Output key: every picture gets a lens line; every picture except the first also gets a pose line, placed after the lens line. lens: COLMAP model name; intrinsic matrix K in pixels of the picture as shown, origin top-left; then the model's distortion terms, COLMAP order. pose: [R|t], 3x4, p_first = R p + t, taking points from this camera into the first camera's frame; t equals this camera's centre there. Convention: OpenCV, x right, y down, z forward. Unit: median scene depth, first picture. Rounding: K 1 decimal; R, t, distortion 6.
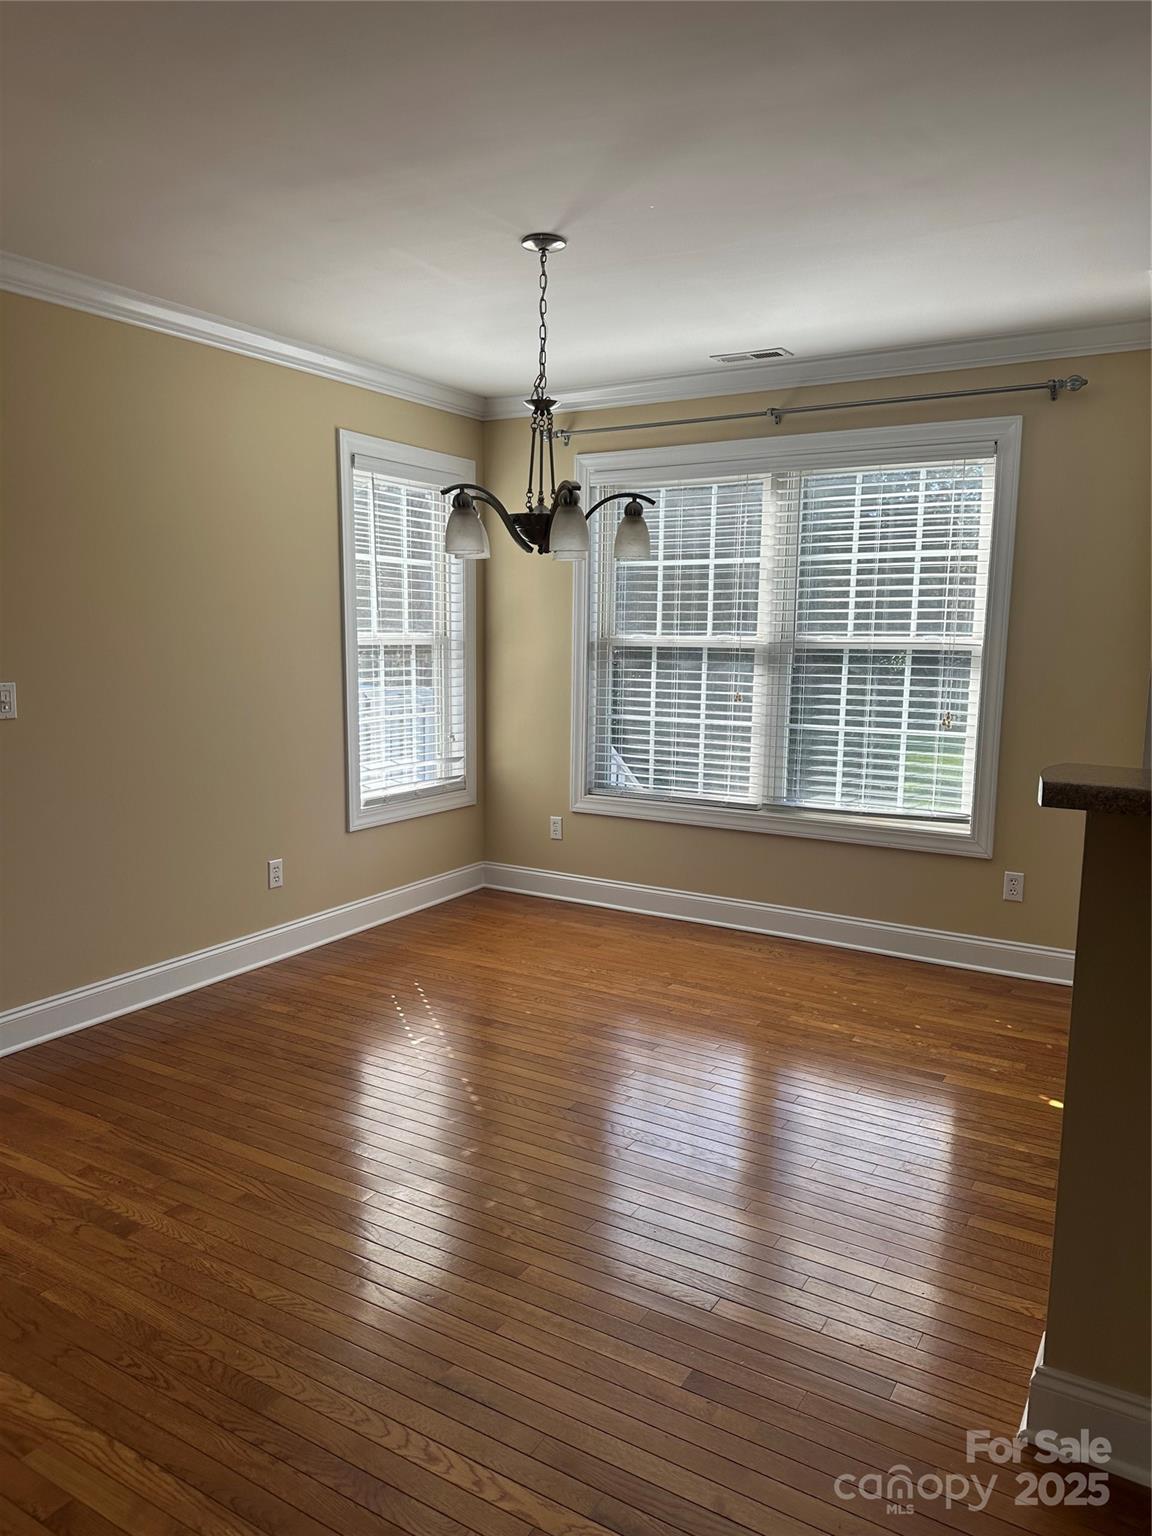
lens RADIAL K [[1080.5, 0, 565.8], [0, 1080.5, 775.7], [0, 0, 1]] dist [0.057544, -0.055158]
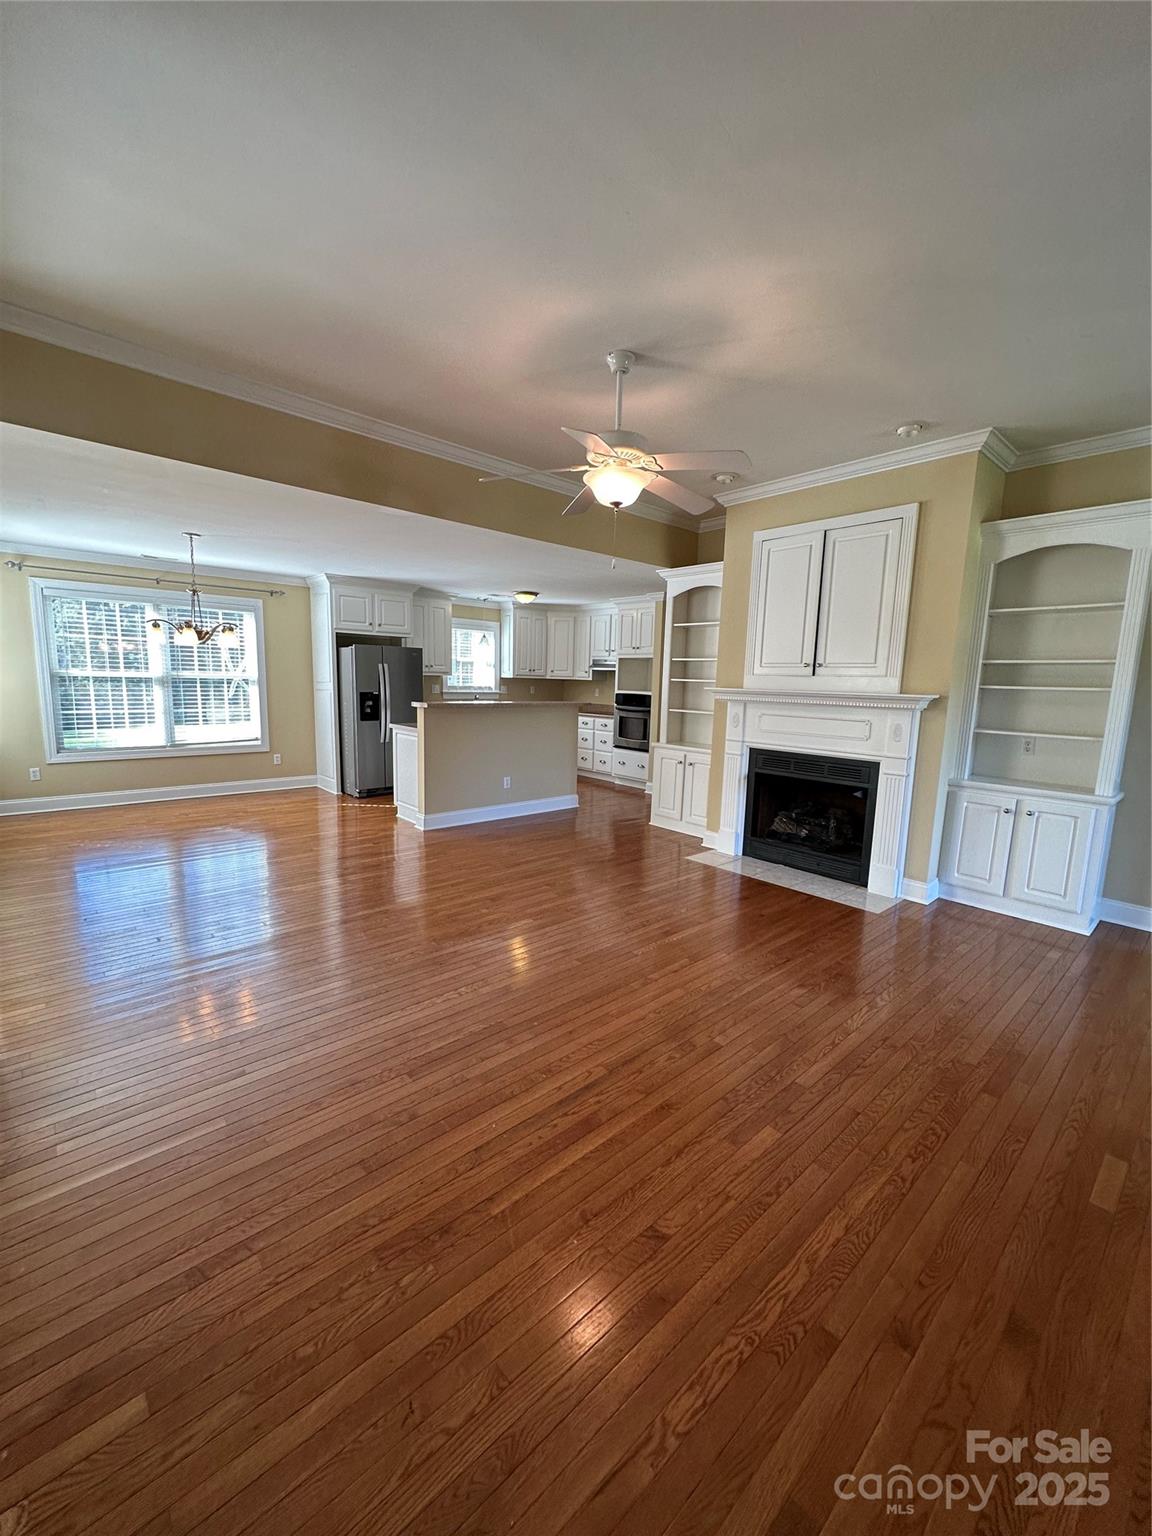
lens RADIAL K [[608.5, 0, 572.0], [0, 608.5, 767.9], [0, 0, 1]] dist [-0.003789, 0.000687]
pose [[0.294166, -0.143956, 0.944851, -0.913598], [0.107726, 0.987286, 0.116883, 0.018666], [-0.949664, 0.067402, 0.305934, -0.259127]]
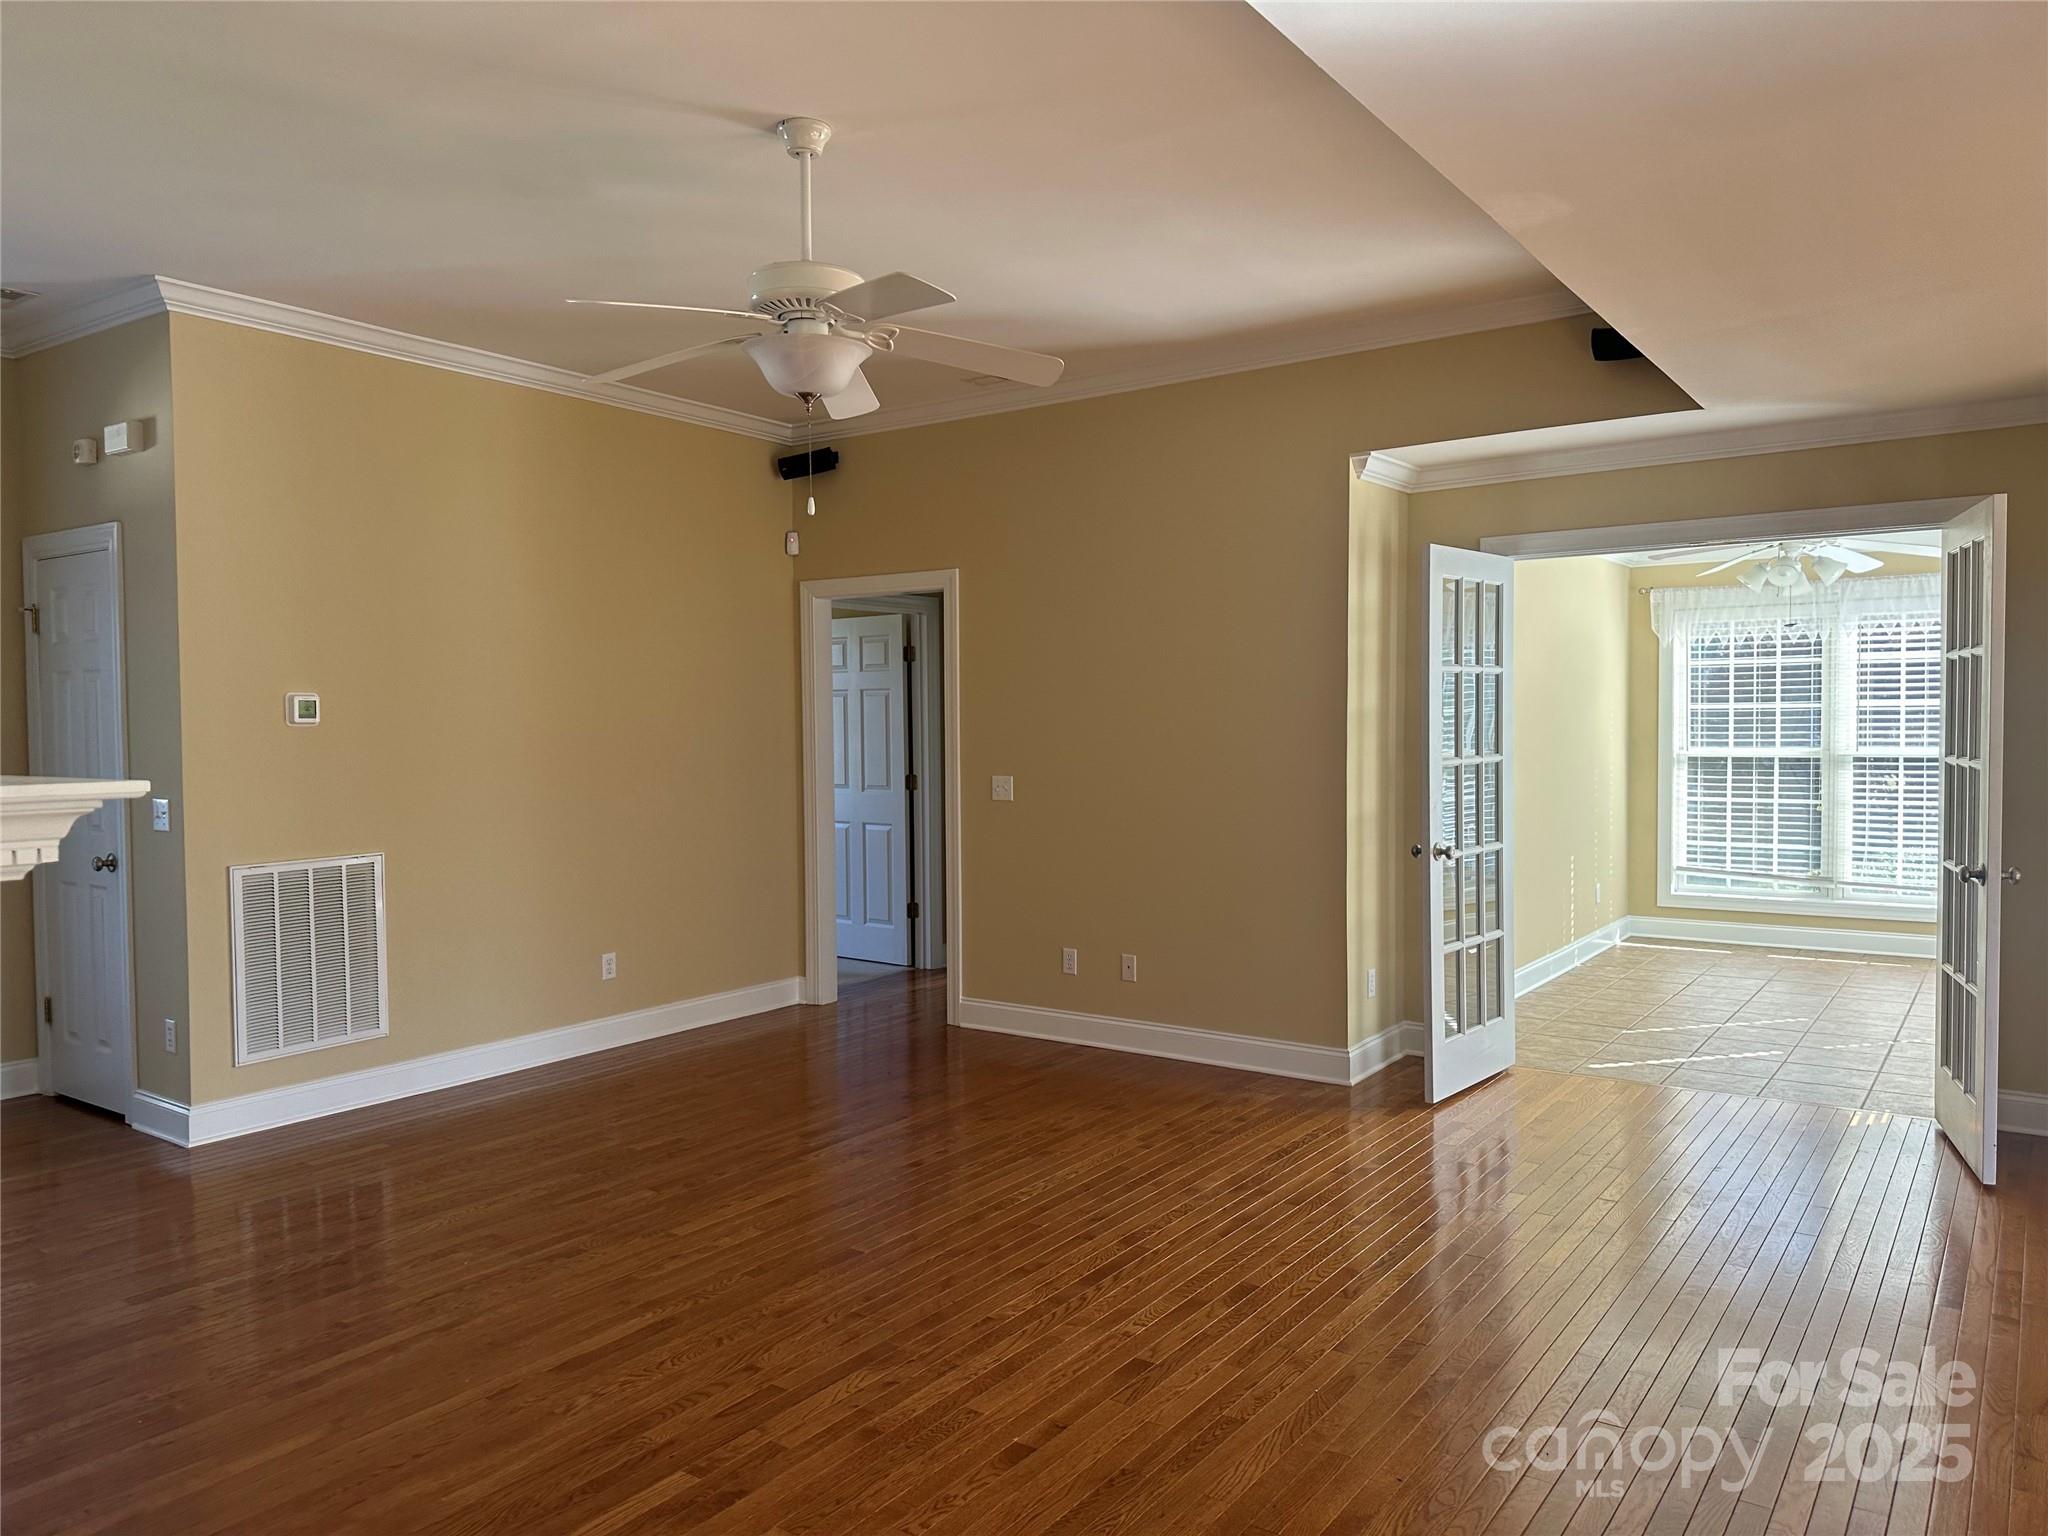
lens RADIAL K [[1440.6, 0, 1009.1], [0, 1440.6, 780.7], [0, 0, 1]] dist [0.057544, -0.055158]
pose [[-0.075785, 0.030367, -0.996662, 0.598523], [-0.126208, 0.991205, 0.039798, -0.012782], [0.989105, 0.128802, -0.071286, 0.083706]]
